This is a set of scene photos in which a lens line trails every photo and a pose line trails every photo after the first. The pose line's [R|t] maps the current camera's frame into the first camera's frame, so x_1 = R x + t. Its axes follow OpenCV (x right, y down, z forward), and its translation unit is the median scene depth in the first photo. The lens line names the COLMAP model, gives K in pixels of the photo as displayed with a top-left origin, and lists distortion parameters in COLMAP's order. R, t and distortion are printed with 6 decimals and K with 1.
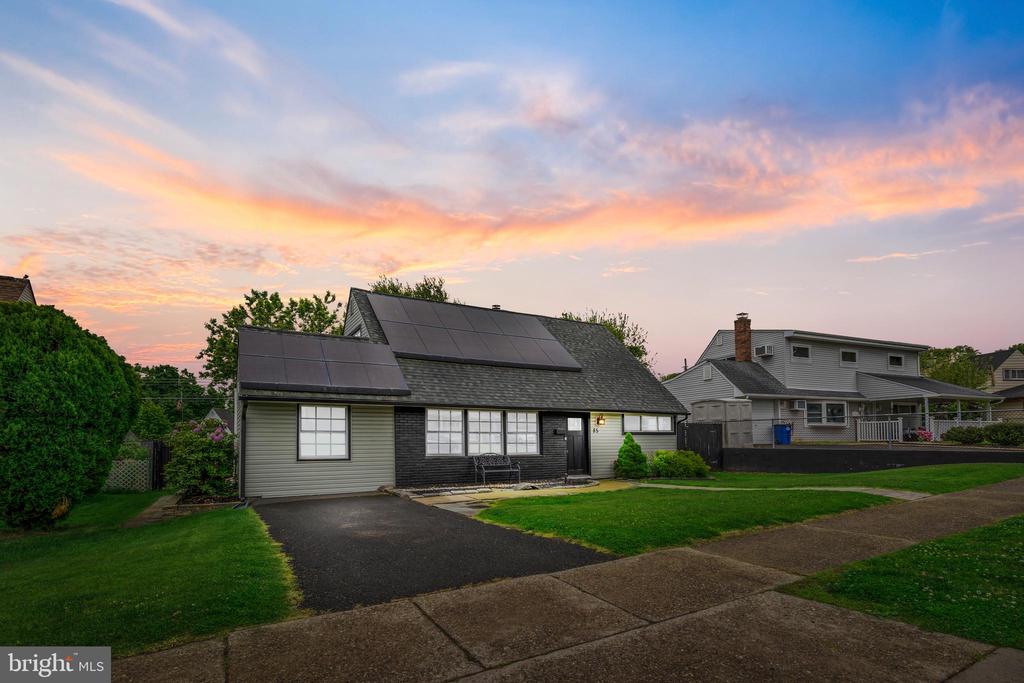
lens RADIAL K [[460.4, 0, 506.9], [0, 460.4, 339.9], [0, 0, 1]] dist [-0.006509, 0.000209]
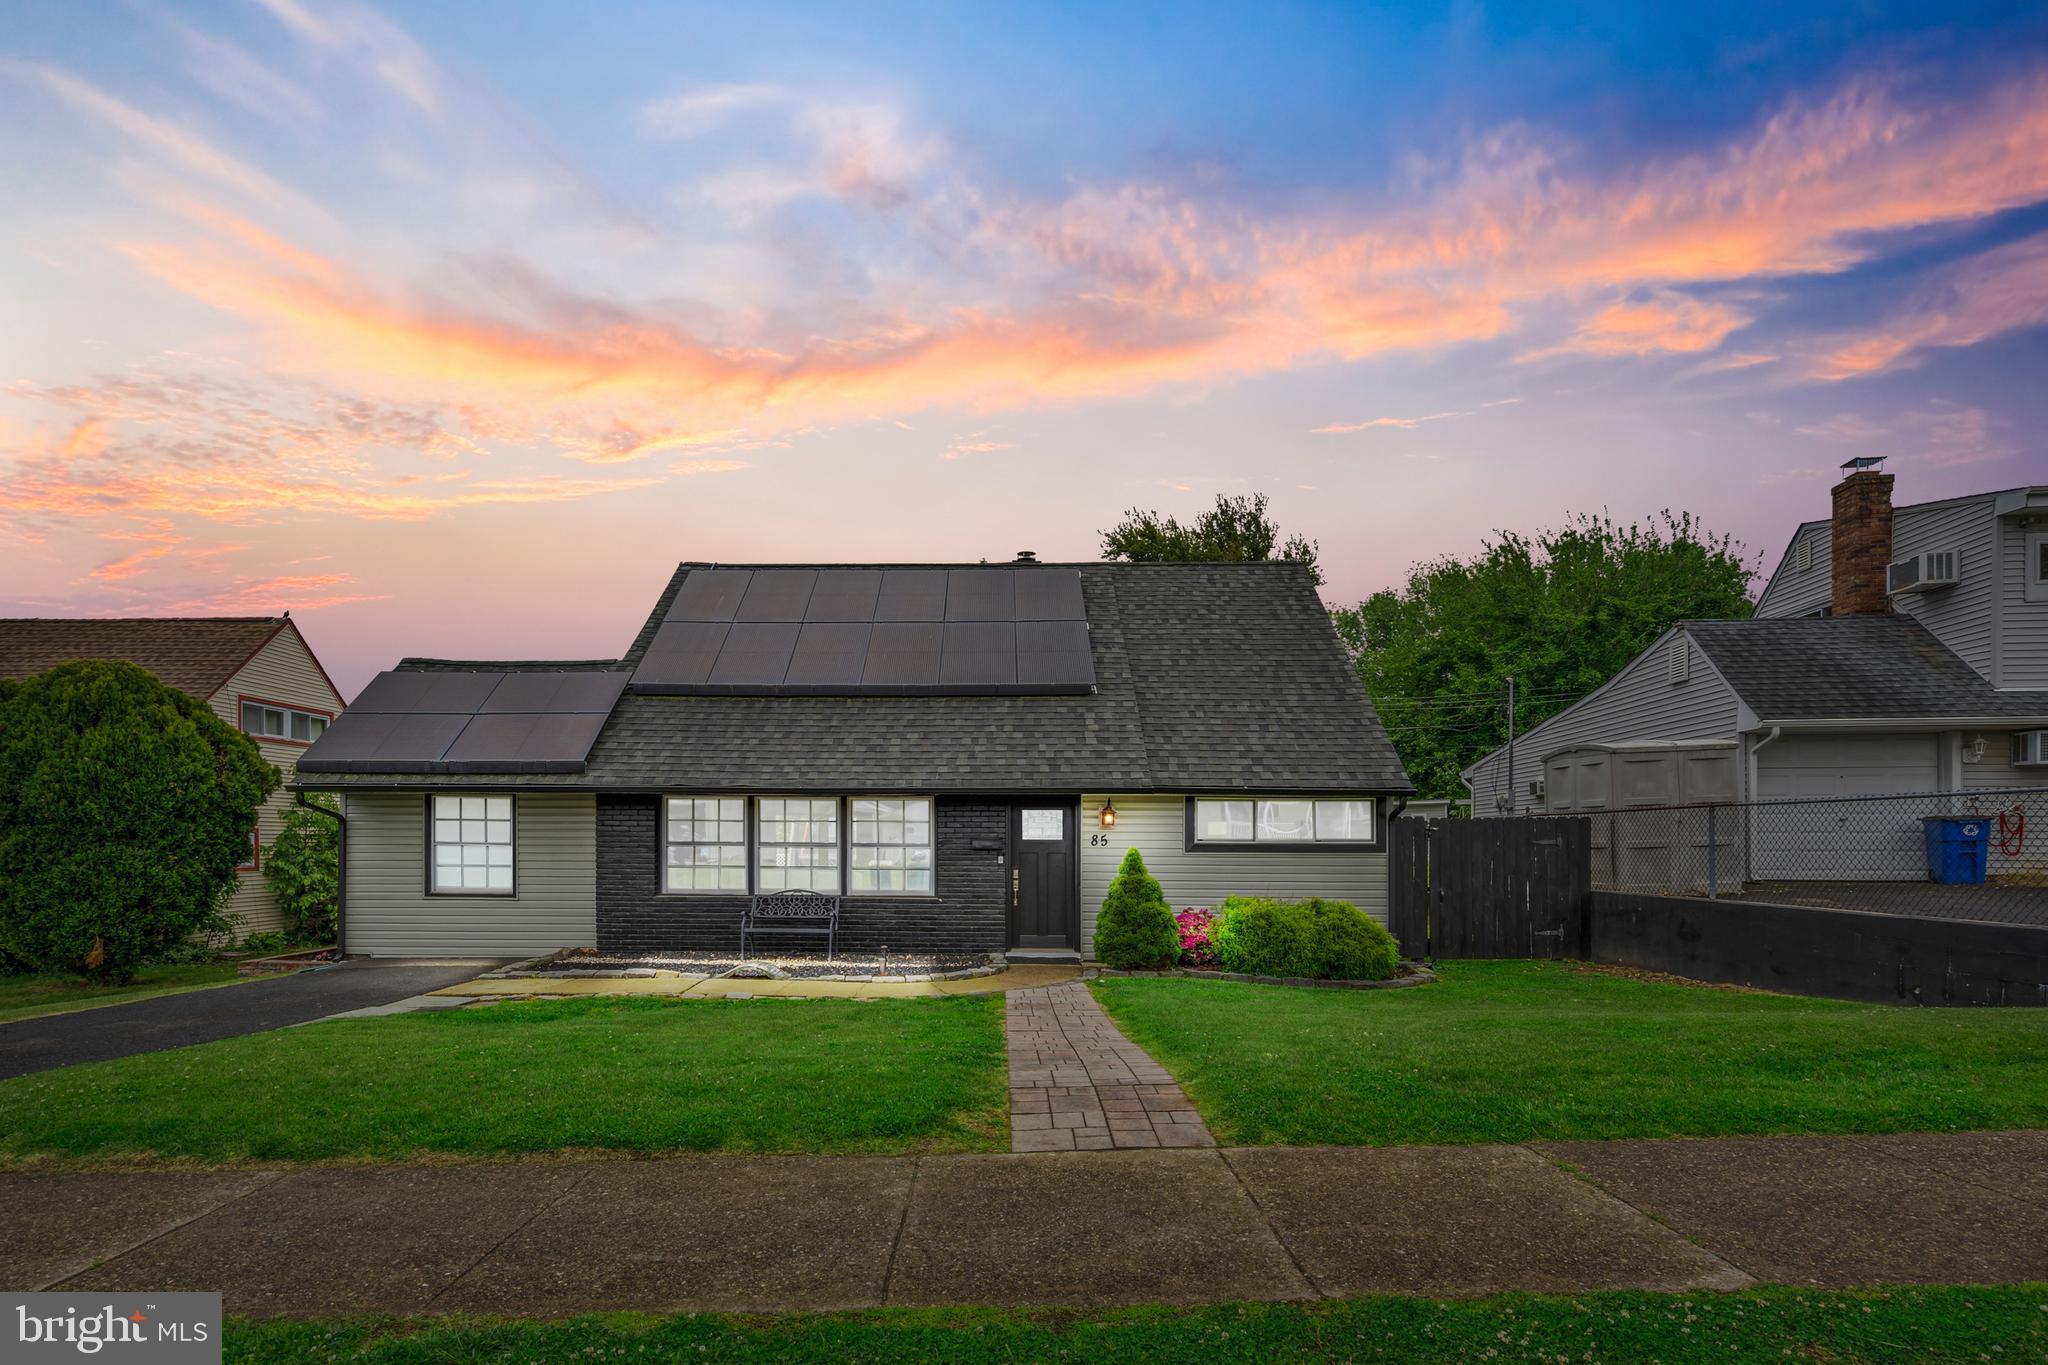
lens RADIAL K [[949.0, 0, 1071.3], [0, 949.0, 694.4], [0, 0, 1]] dist [-0.003914, 0.000523]
pose [[0.868000, -0.067518, -0.491953, 0.619842], [0.098854, 0.994378, 0.037945, 0.040621], [0.486625, -0.081568, 0.869795, 0.303014]]
